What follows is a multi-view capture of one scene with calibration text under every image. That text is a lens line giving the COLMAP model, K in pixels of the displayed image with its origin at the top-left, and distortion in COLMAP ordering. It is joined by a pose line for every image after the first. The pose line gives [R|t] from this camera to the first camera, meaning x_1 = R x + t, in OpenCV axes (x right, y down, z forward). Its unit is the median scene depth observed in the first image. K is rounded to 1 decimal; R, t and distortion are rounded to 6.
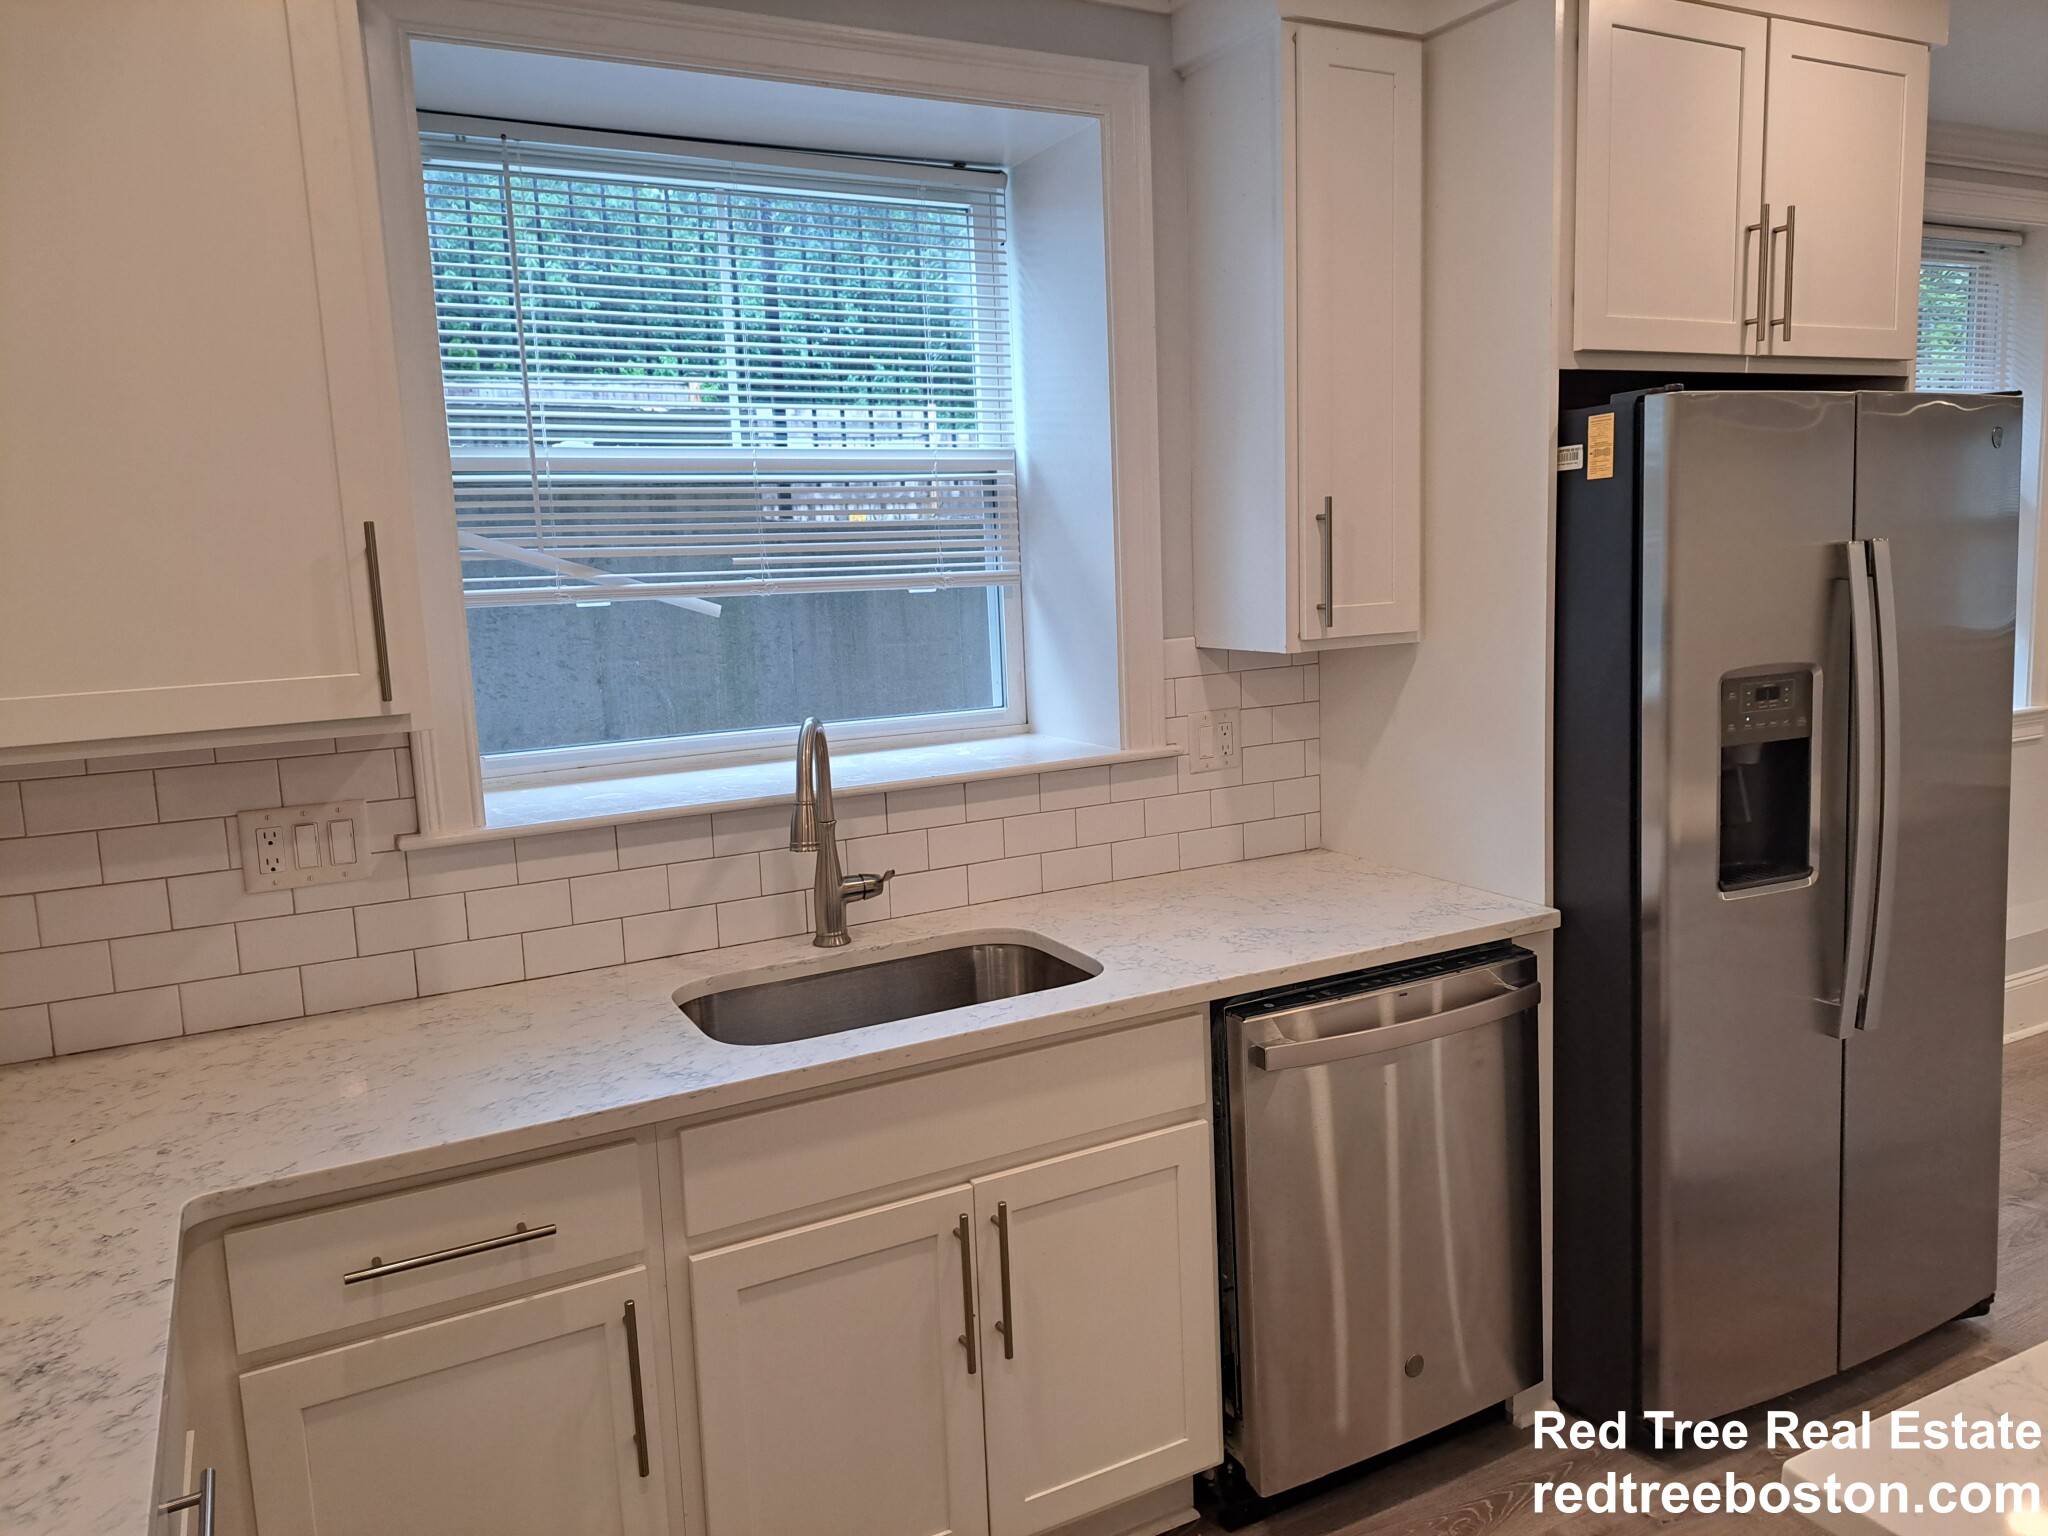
lens RADIAL K [[1475.8, 0, 1026.2], [0, 1475.8, 774.2], [0, 0, 1]] dist [0.061563, -0.042151]
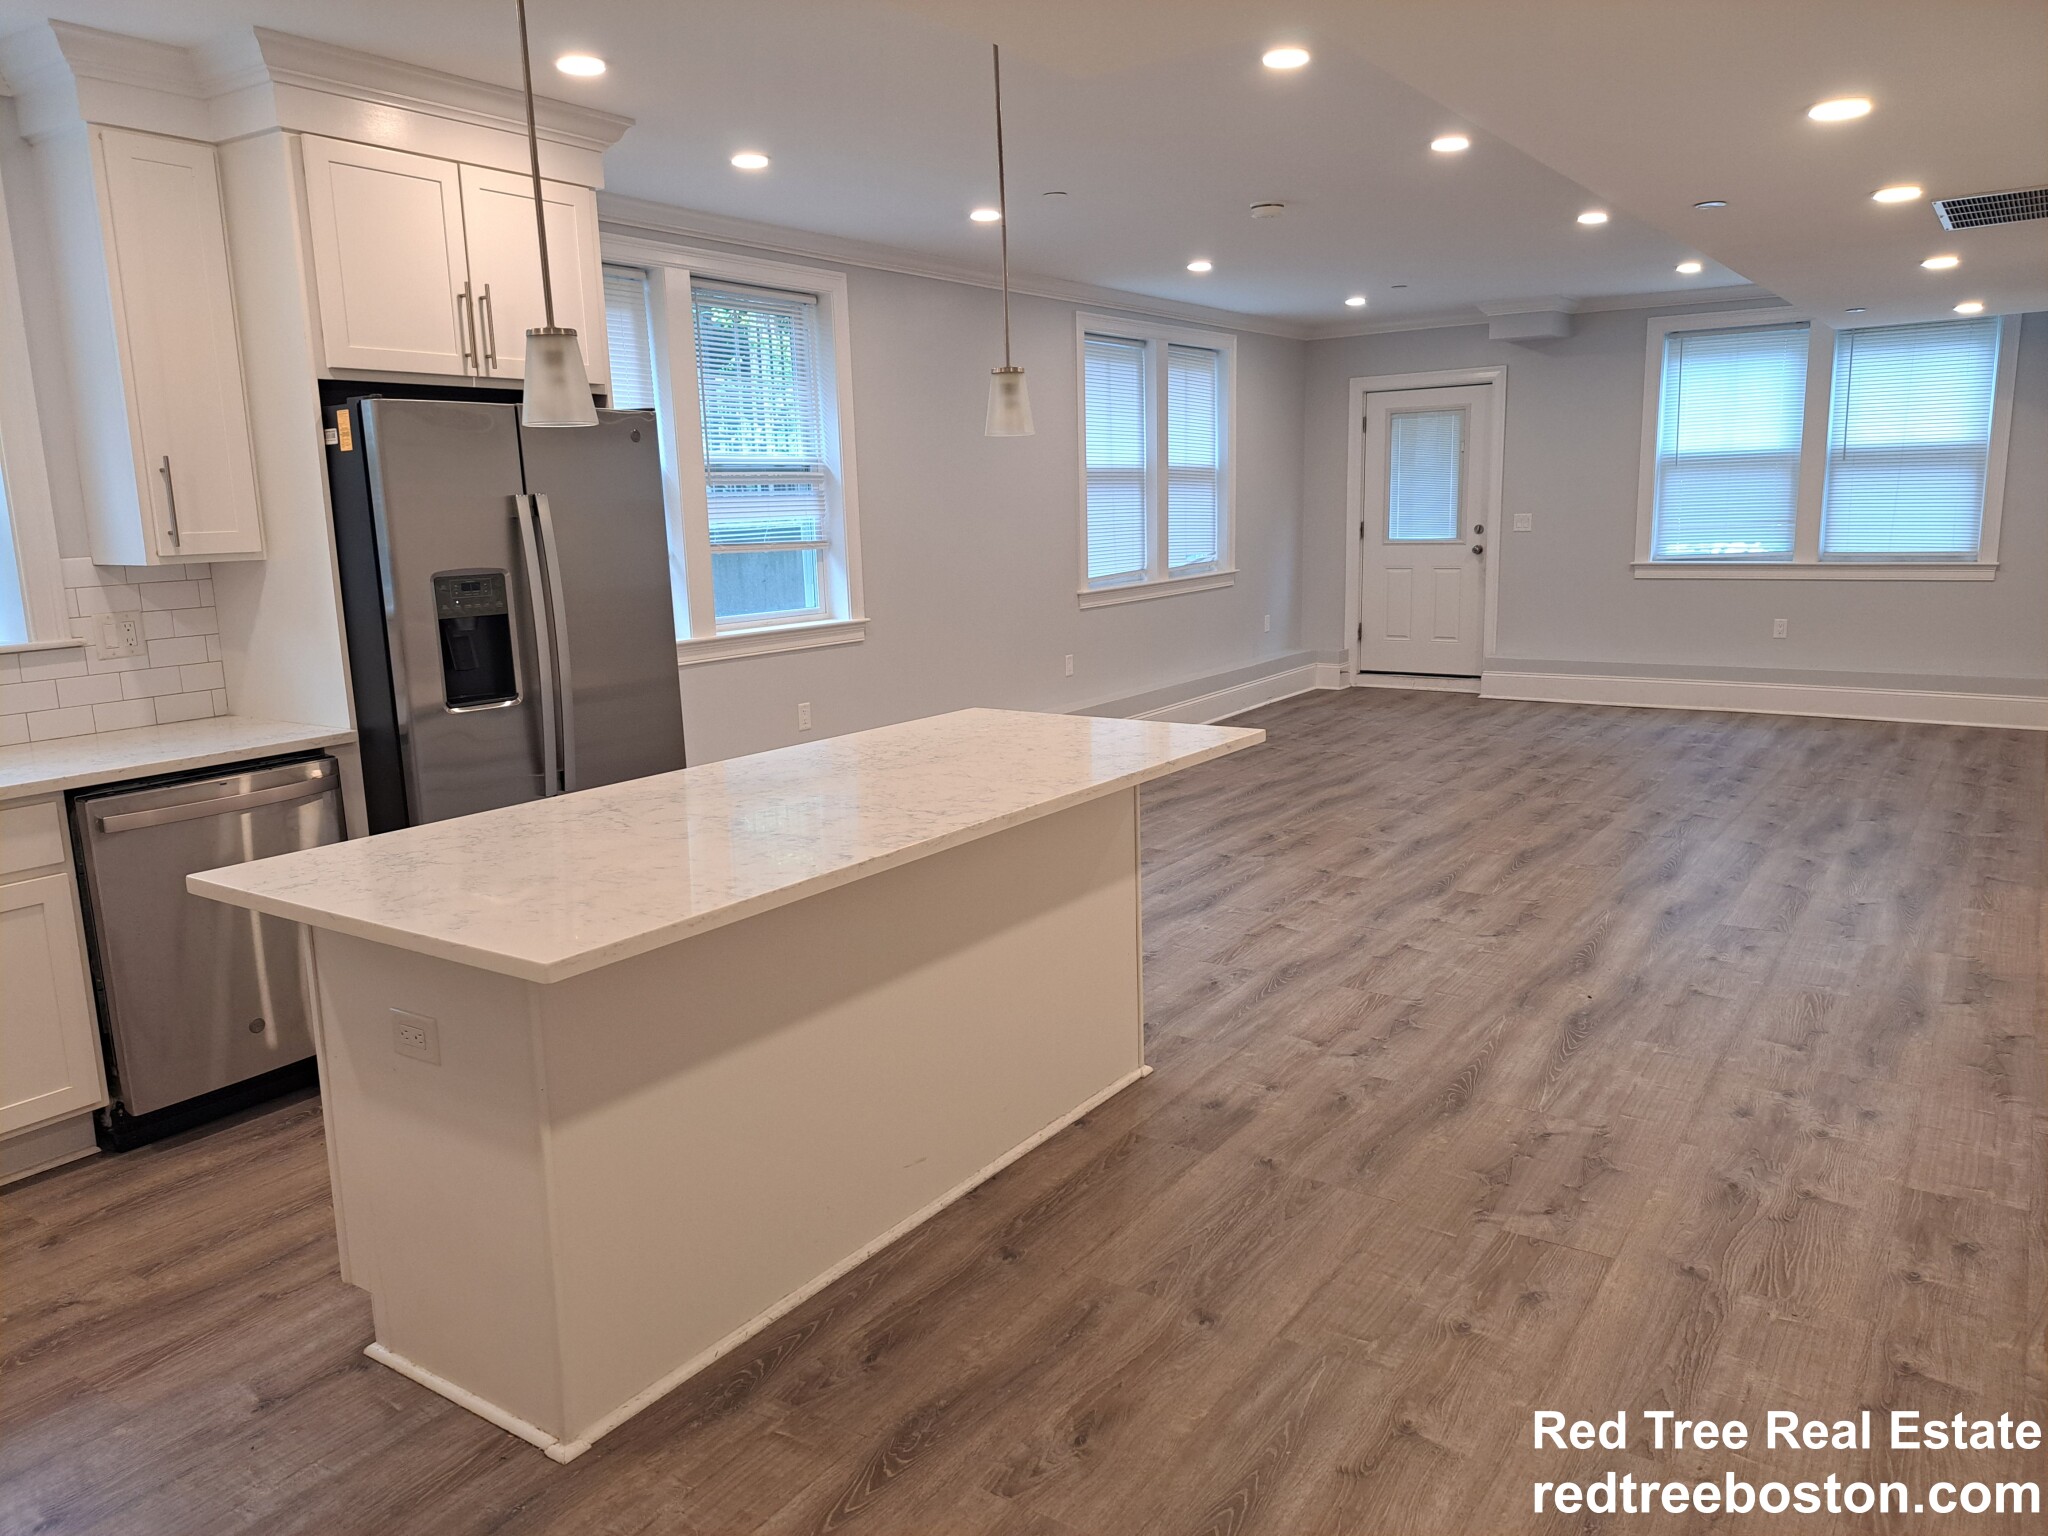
lens RADIAL K [[1475.8, 0, 1016.8], [0, 1475.8, 775.1], [0, 0, 1]] dist [0.061563, -0.042151]
pose [[0.882977, -0.073091, 0.463690, 0.242583], [0.064259, 0.997325, 0.034844, 0.129342], [-0.464996, -0.000970, 0.885312, -0.701660]]
